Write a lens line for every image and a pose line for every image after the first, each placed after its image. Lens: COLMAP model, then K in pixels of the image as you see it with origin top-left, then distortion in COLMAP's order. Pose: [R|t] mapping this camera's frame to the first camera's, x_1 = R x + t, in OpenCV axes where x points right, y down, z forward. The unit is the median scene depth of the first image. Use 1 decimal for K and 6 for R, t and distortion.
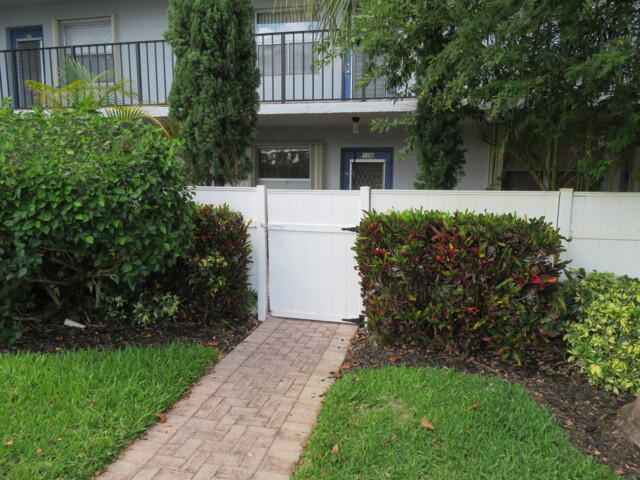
lens RADIAL K [[458.9, 0, 320.0], [0, 458.9, 240.0], [0, 0, 1]] dist [-0.002909, 0.001525]
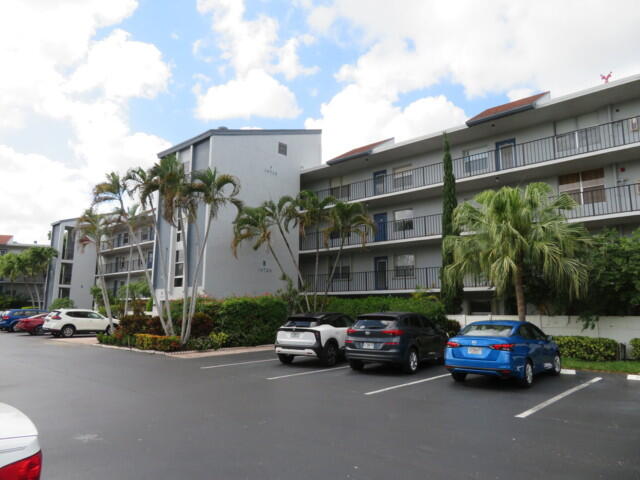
lens RADIAL K [[458.9, 0, 320.0], [0, 458.9, 240.0], [0, 0, 1]] dist [-0.002909, 0.001525]
pose [[0.873420, -0.084522, -0.479577, 0.791062], [-0.056828, 0.960402, -0.272760, 0.441398], [0.483641, 0.265488, 0.834031, -3.296080]]
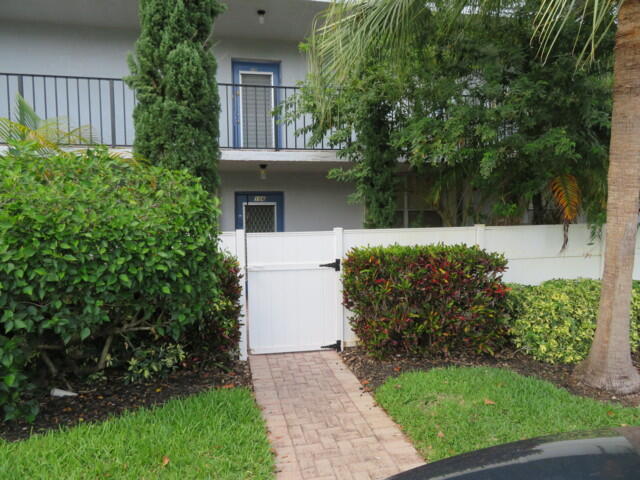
lens RADIAL K [[458.9, 0, 320.0], [0, 458.9, 240.0], [0, 0, 1]] dist [-0.002909, 0.001525]
pose [[0.902966, -0.043072, 0.427548, -0.441257], [0.079578, 0.994515, -0.067877, -0.009853], [-0.422279, 0.095314, 0.901441, -0.026206]]
